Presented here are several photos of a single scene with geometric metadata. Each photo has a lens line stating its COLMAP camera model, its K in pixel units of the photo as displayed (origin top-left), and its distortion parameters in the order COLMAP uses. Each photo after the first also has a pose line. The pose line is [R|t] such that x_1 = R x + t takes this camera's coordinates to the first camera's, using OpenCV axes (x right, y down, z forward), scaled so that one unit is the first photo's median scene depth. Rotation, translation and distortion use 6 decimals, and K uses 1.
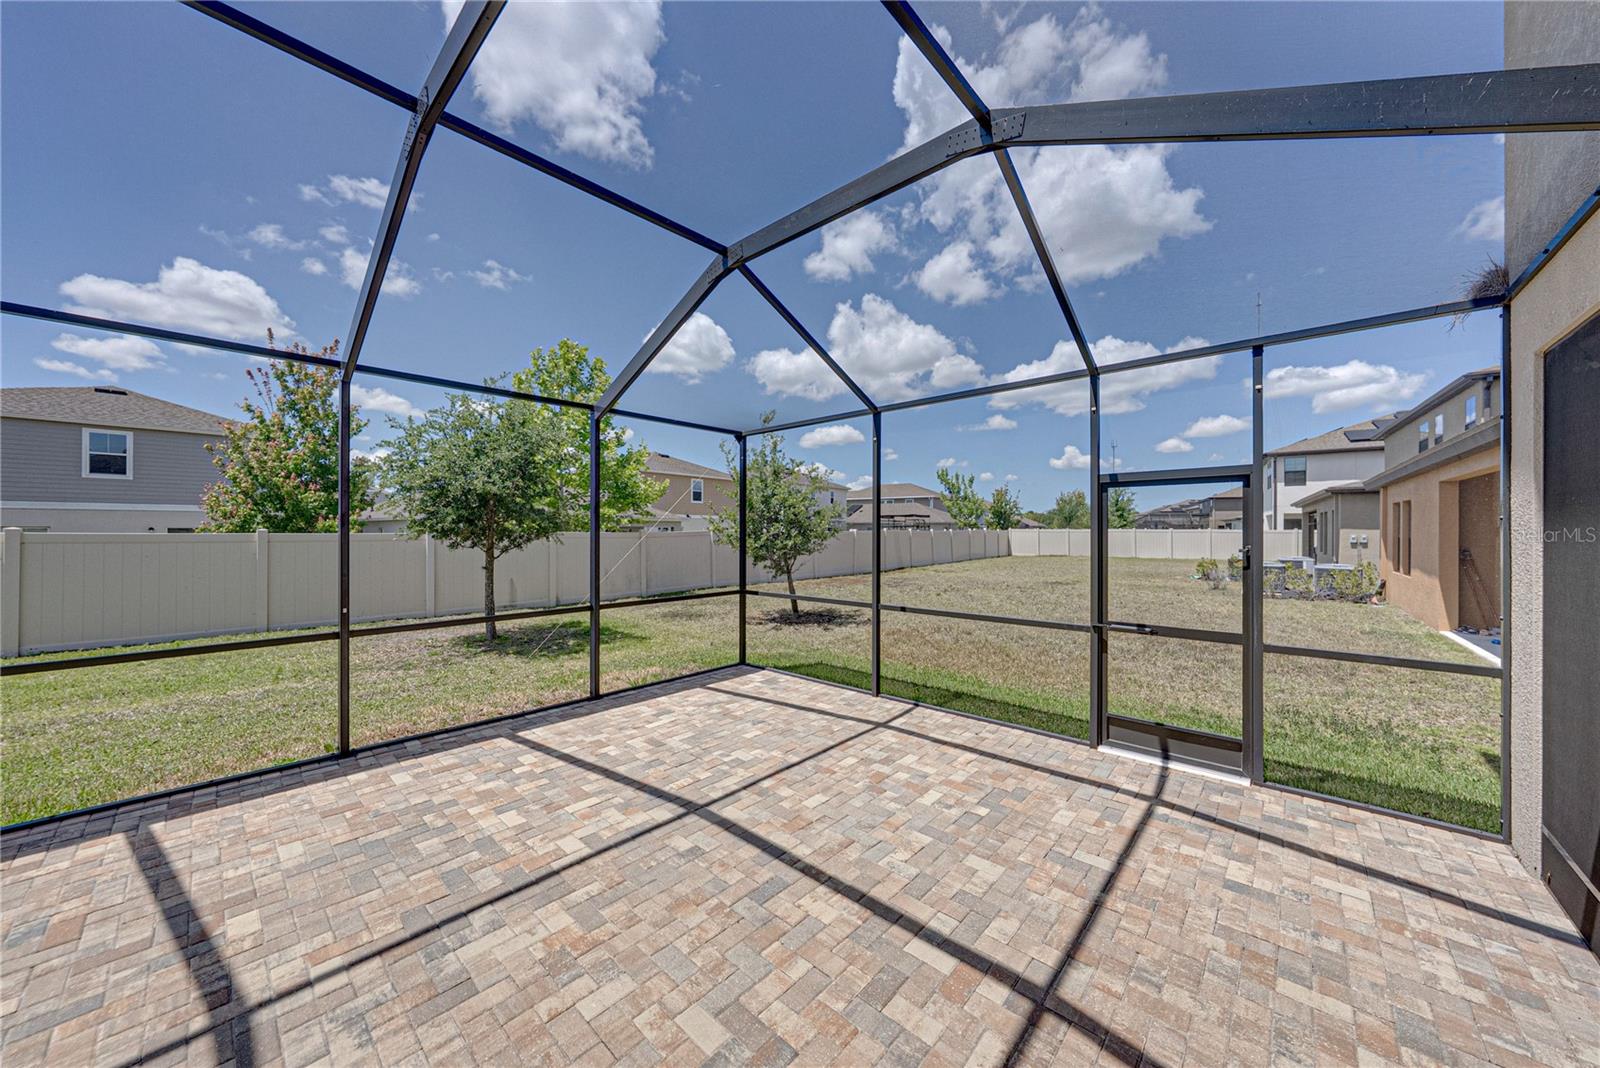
lens RADIAL K [[548.5, 0, 804.3], [0, 548.5, 530.7], [0, 0, 1]] dist [-0.002143, -0.000123]
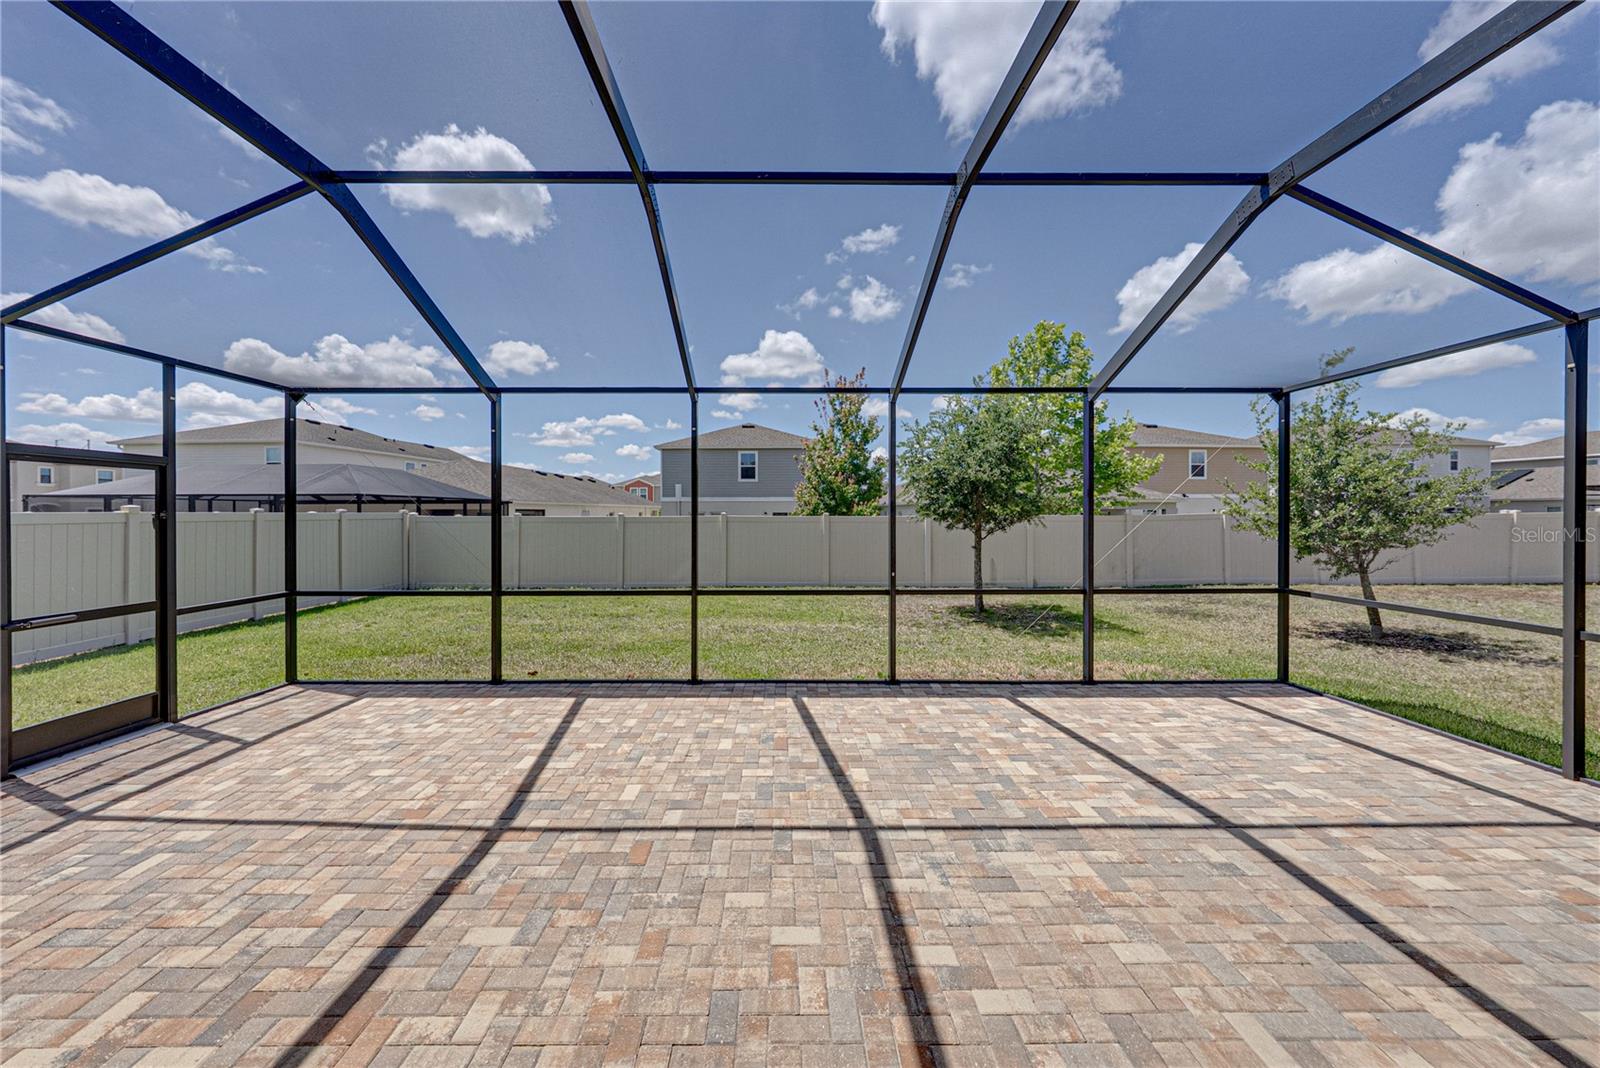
lens RADIAL K [[558.8, 0, 785.2], [0, 558.8, 516.5], [0, 0, 1]] dist [-0.006464, 0.001479]
pose [[0.677702, 0.001198, -0.735336, -0.016511], [0.002476, 0.999989, 0.003912, -0.000665], [0.735333, -0.004472, 0.677692, -0.107005]]
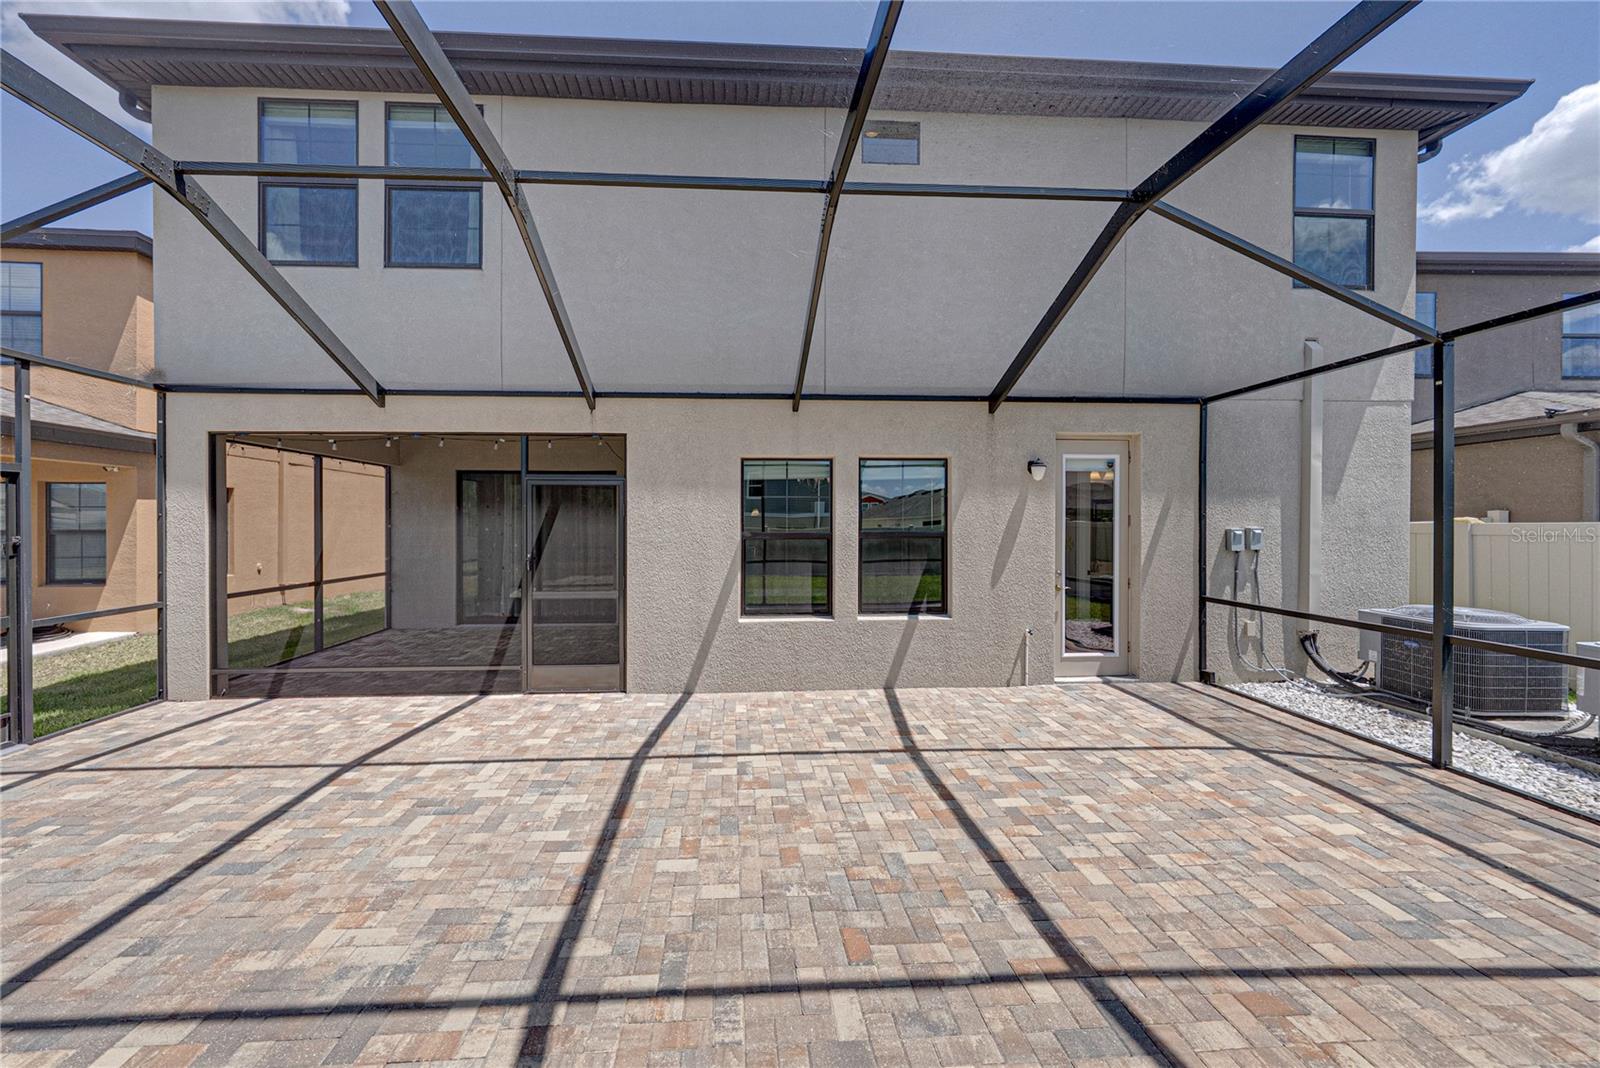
lens RADIAL K [[570.2, 0, 767.0], [0, 570.2, 526.4], [0, 0, 1]] dist [-0.001871, -0.000005]
pose [[-0.714974, -0.004814, 0.699135, -0.914808], [0.000498, 0.999973, 0.007396, -0.000451], [-0.699151, 0.005636, -0.714952, 0.639444]]
